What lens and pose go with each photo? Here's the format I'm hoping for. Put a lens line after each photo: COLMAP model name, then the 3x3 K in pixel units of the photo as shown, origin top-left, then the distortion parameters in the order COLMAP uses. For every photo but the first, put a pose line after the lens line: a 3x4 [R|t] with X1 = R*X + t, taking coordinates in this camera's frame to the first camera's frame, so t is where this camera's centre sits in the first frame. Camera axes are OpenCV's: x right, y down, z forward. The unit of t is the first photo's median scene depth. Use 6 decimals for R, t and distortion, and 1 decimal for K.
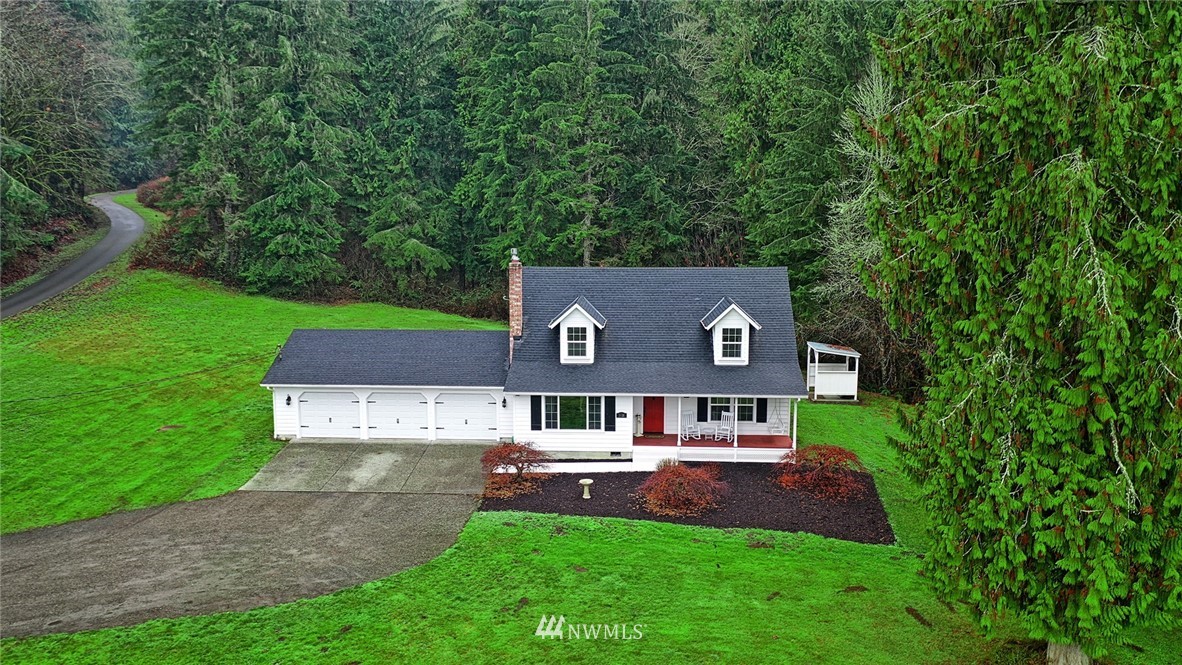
lens RADIAL K [[947.2, 0, 591.0], [0, 947.2, 332.5], [0, 0, 1]] dist [0.011721, 0.003626]
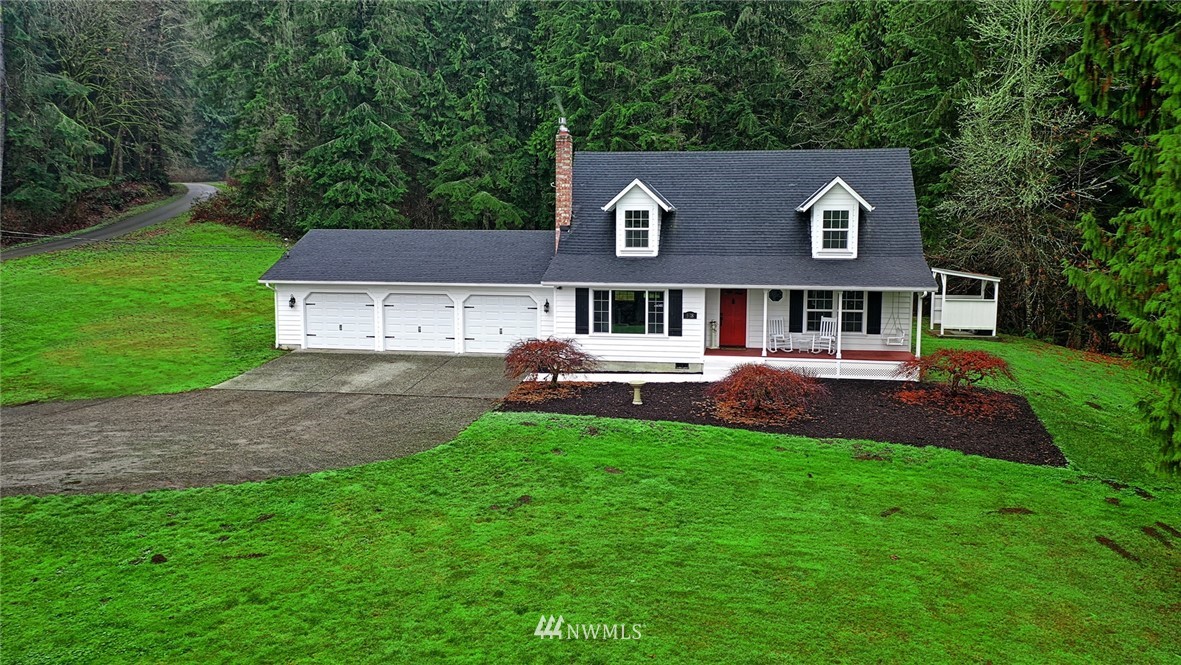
lens RADIAL K [[946.4, 0, 590.5], [0, 946.4, 332.5], [0, 0, 1]] dist [0.011721, 0.003626]
pose [[0.993783, 0.015937, -0.110189, 0.035649], [-0.019340, 0.999366, -0.029881, 0.122071], [0.109643, 0.031826, 0.993461, 0.207141]]
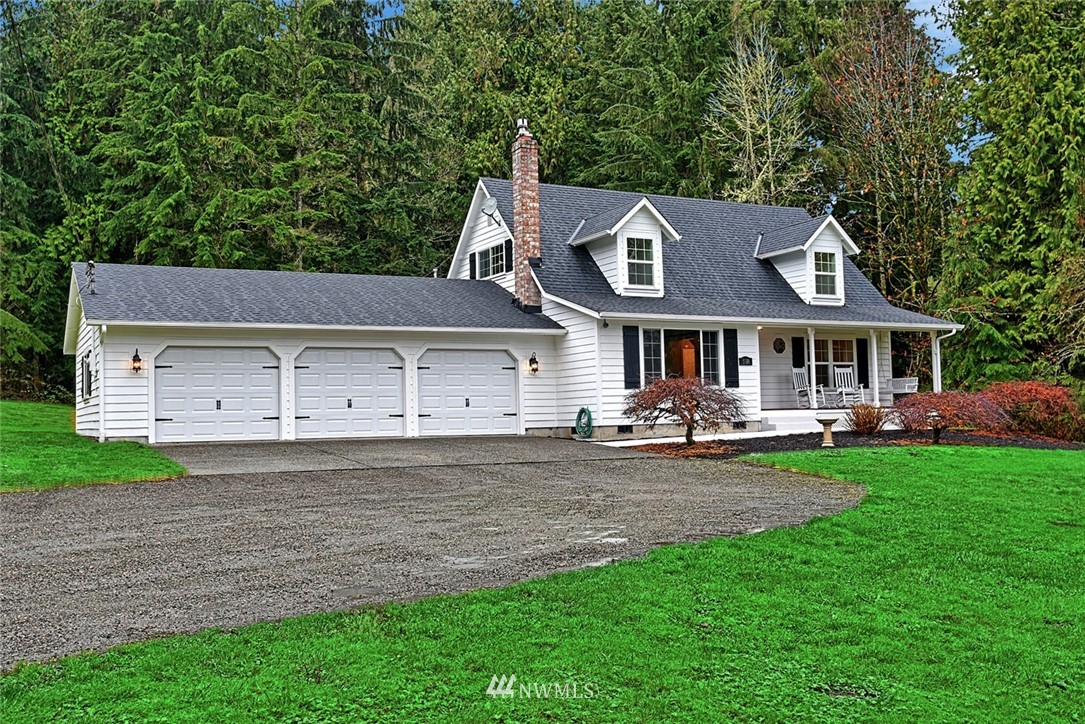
lens RADIAL K [[1037.8, 0, 542.5], [0, 1037.8, 362.0], [0, 0, 1]] dist [-0.147440, 0.287104]
pose [[0.860214, 0.006931, 0.509887, -0.418994], [0.095912, 0.979862, -0.175131, 0.188242], [-0.500833, 0.199554, 0.842226, 0.473778]]
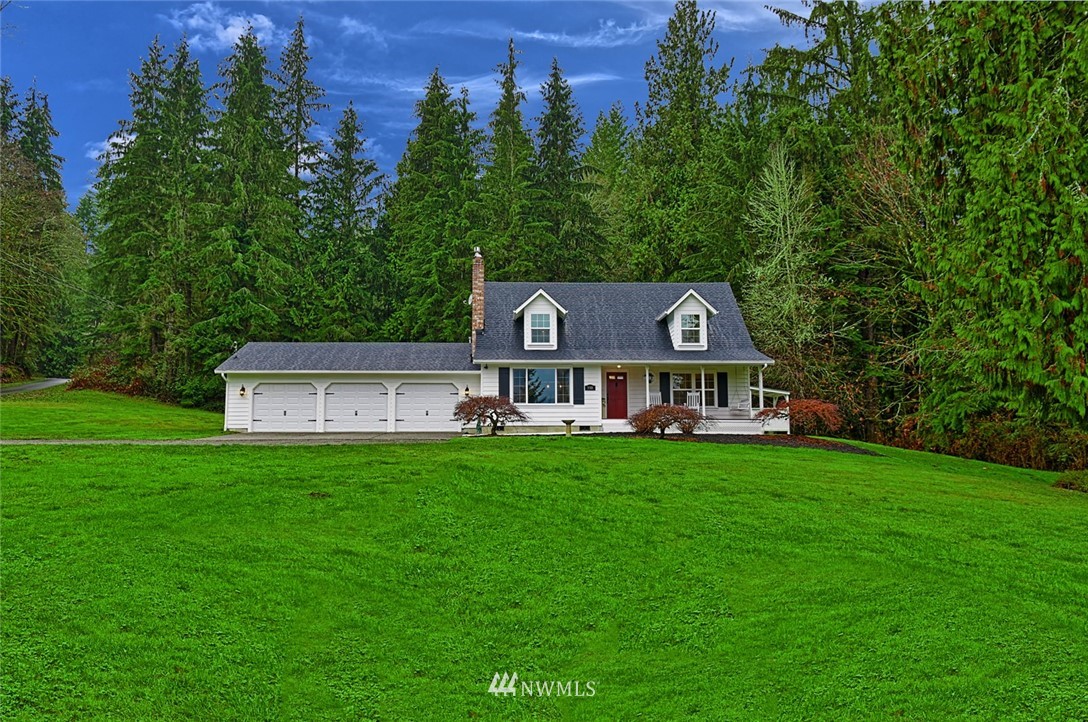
lens RADIAL K [[813.3, 0, 540.3], [0, 813.3, 367.1], [0, 0, 1]] dist [0.037492, -0.070733]
pose [[0.996051, 0.006221, 0.088569, -0.092637], [0.016358, 0.967608, -0.251926, 0.271347], [-0.087267, 0.252380, 0.963685, 0.169122]]
